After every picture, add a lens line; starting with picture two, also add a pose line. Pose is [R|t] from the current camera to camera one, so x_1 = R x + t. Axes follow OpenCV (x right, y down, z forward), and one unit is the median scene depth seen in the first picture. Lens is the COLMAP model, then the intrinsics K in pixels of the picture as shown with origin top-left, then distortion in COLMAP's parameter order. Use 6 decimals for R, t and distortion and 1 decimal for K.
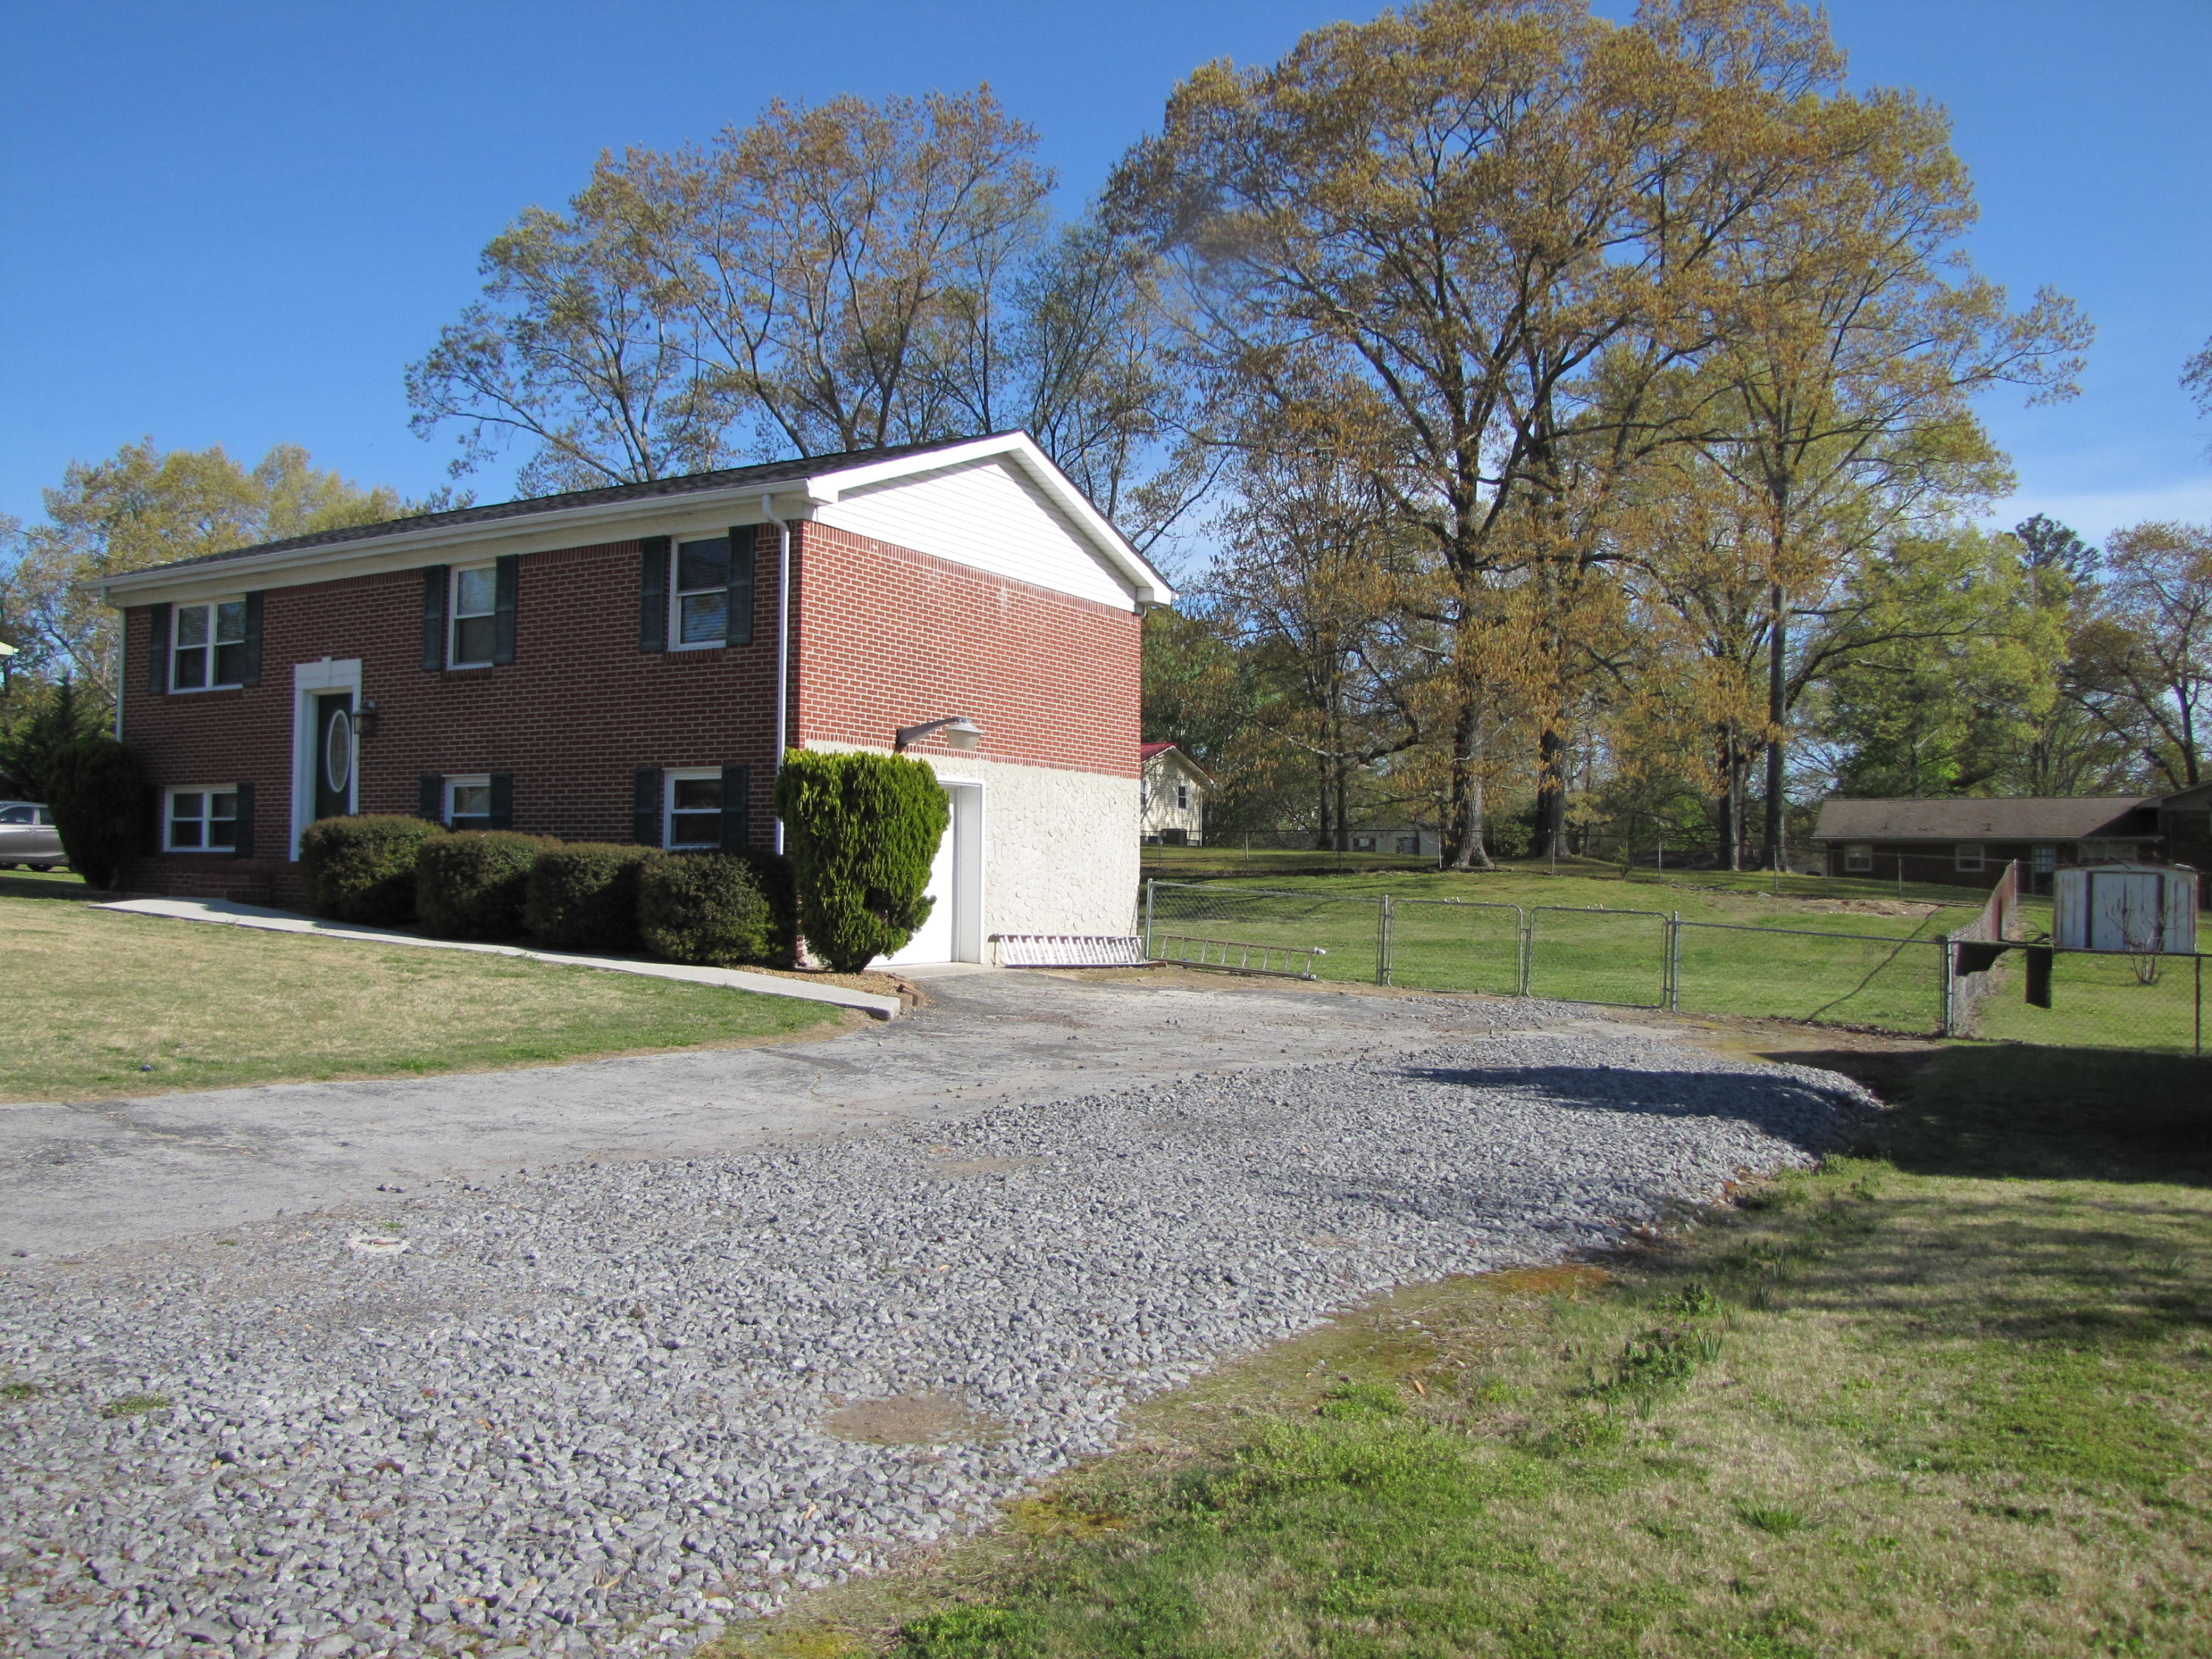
lens RADIAL K [[1875.7, 0, 1110.9], [0, 1875.7, 817.1], [0, 0, 1]] dist [-0.186709, 0.164472]
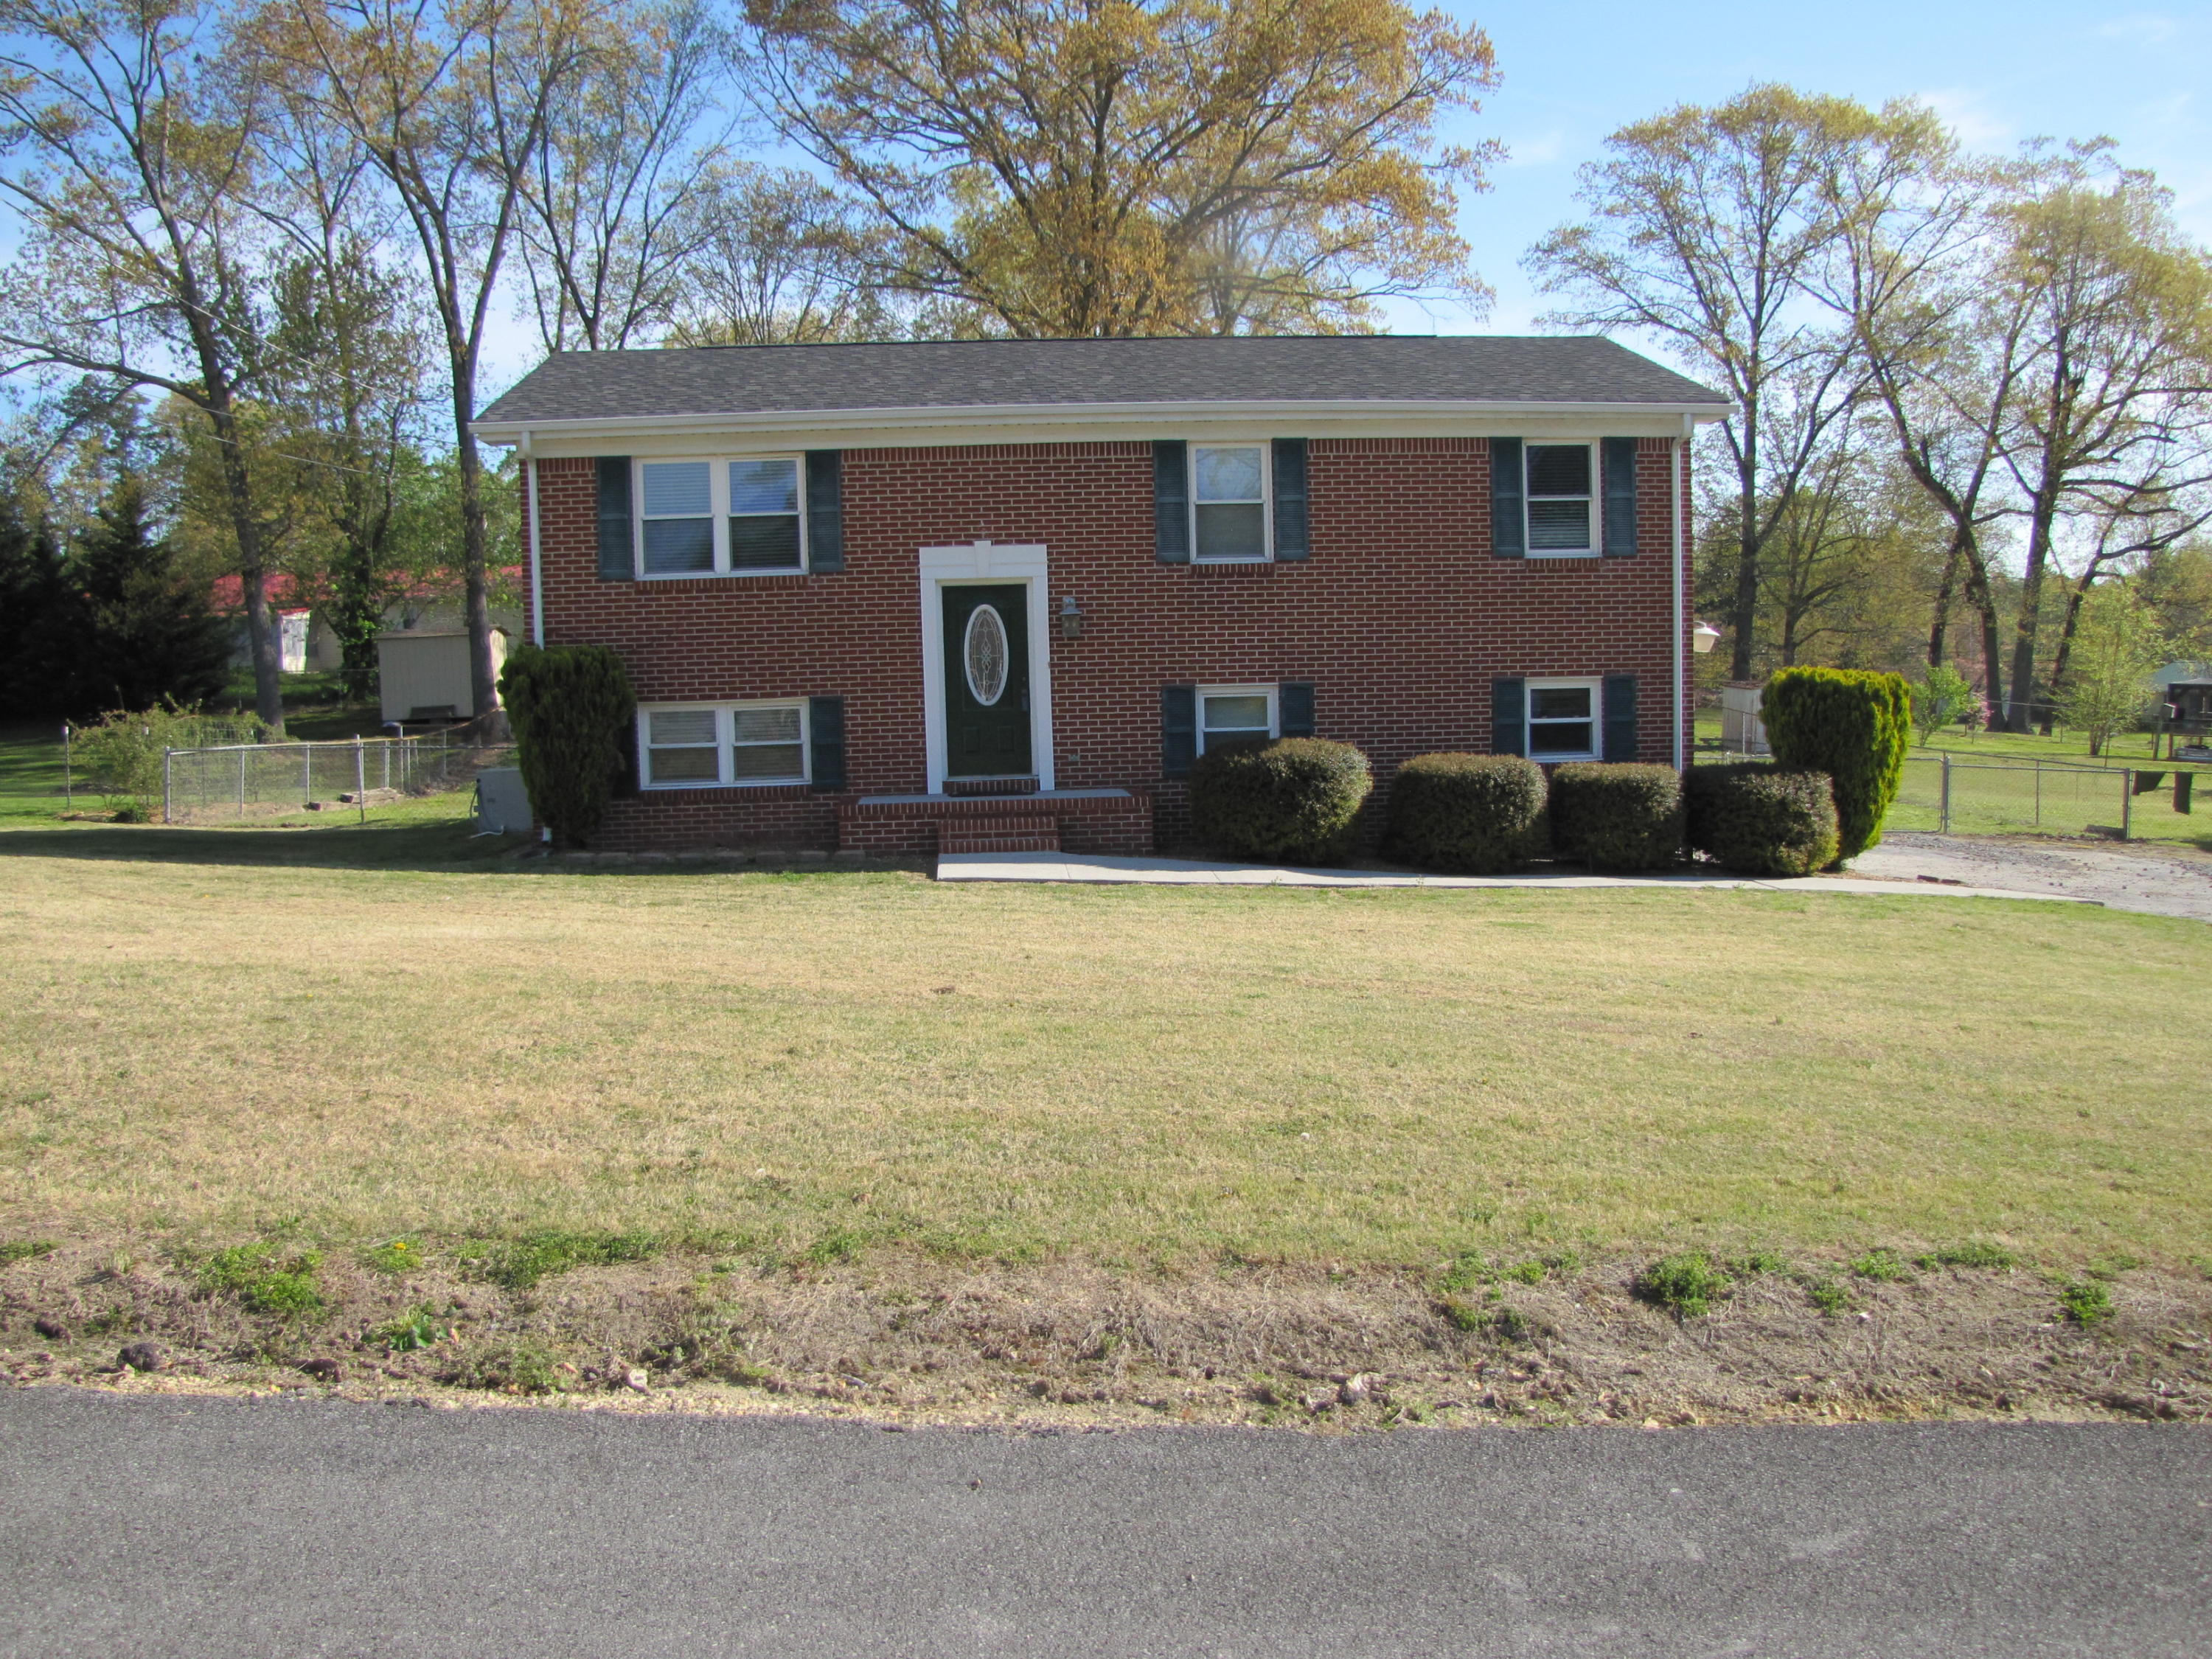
lens RADIAL K [[1875.7, 0, 1105.8], [0, 1875.7, 827.2], [0, 0, 1]] dist [-0.186709, 0.164472]
pose [[0.827722, -0.081542, 0.555181, -0.563047], [0.010885, 0.991532, 0.129402, -0.044698], [-0.561032, -0.101066, 0.821601, 0.177684]]
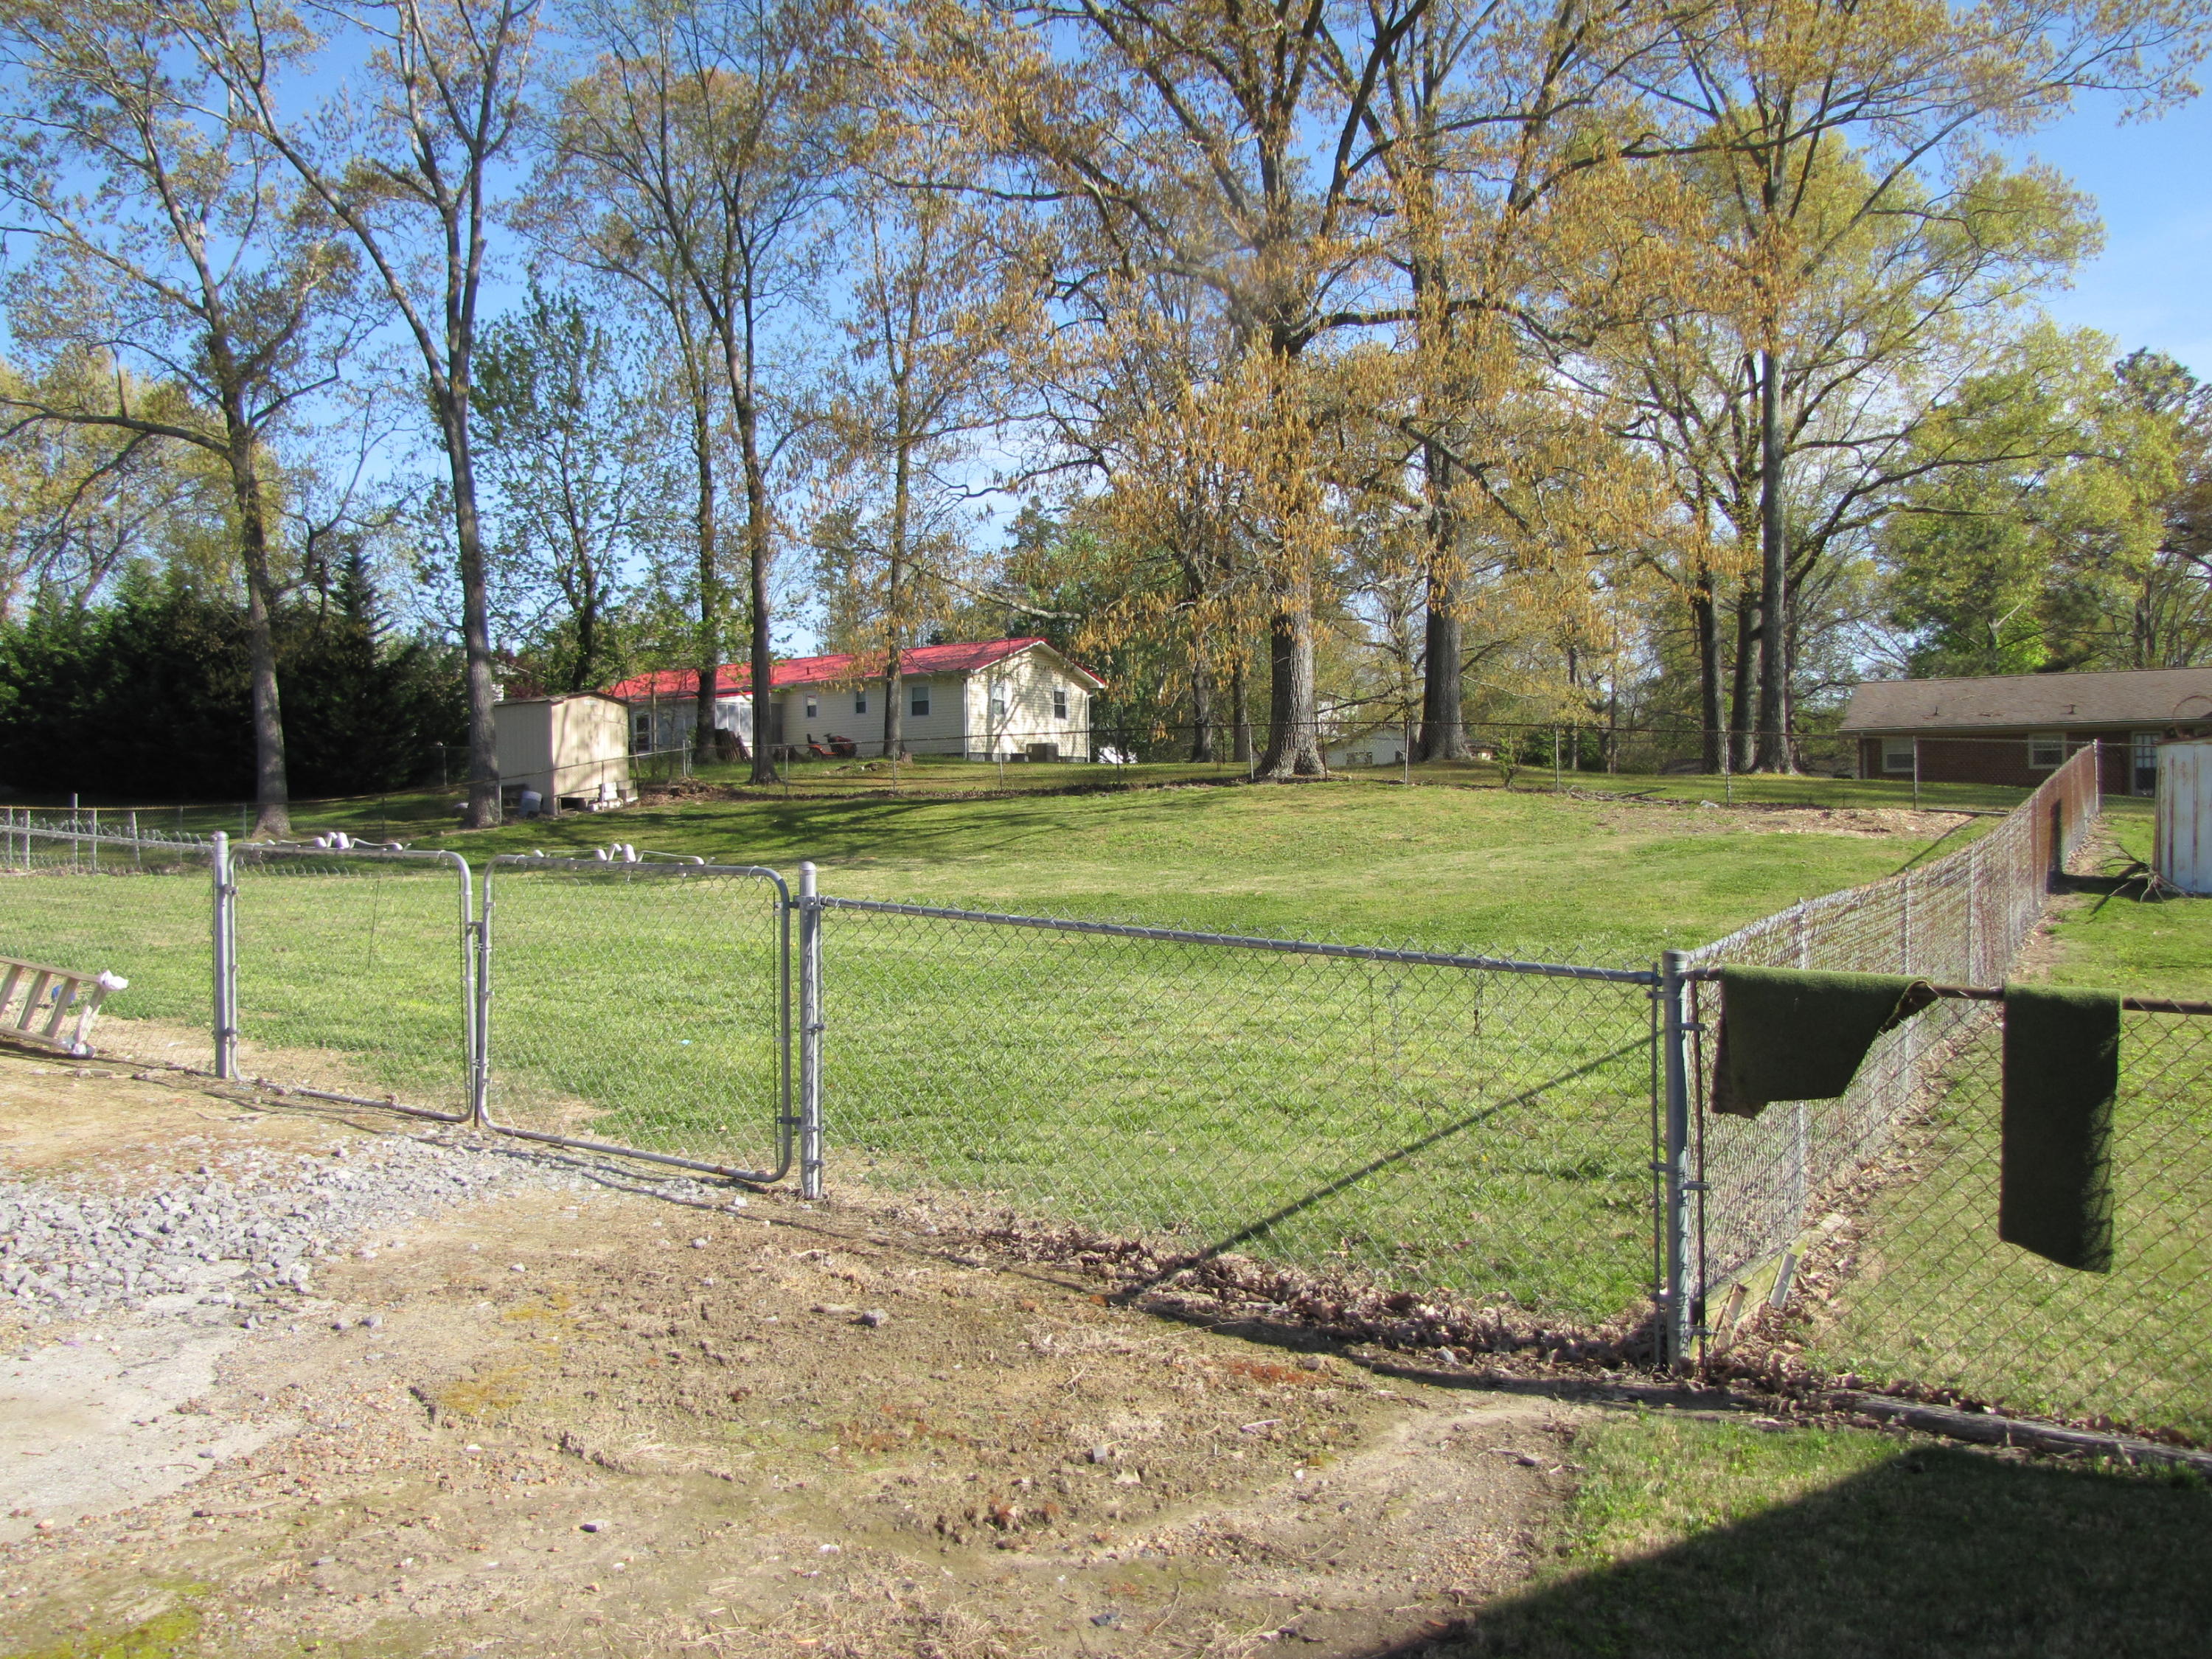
lens RADIAL K [[1875.7, 0, 1109.6], [0, 1875.7, 835.8], [0, 0, 1]] dist [-0.186709, 0.164472]
pose [[0.998238, -0.029119, -0.051706, 0.233623], [0.031530, 0.998423, 0.046449, 0.021021], [0.050272, -0.047997, 0.997582, 0.439974]]
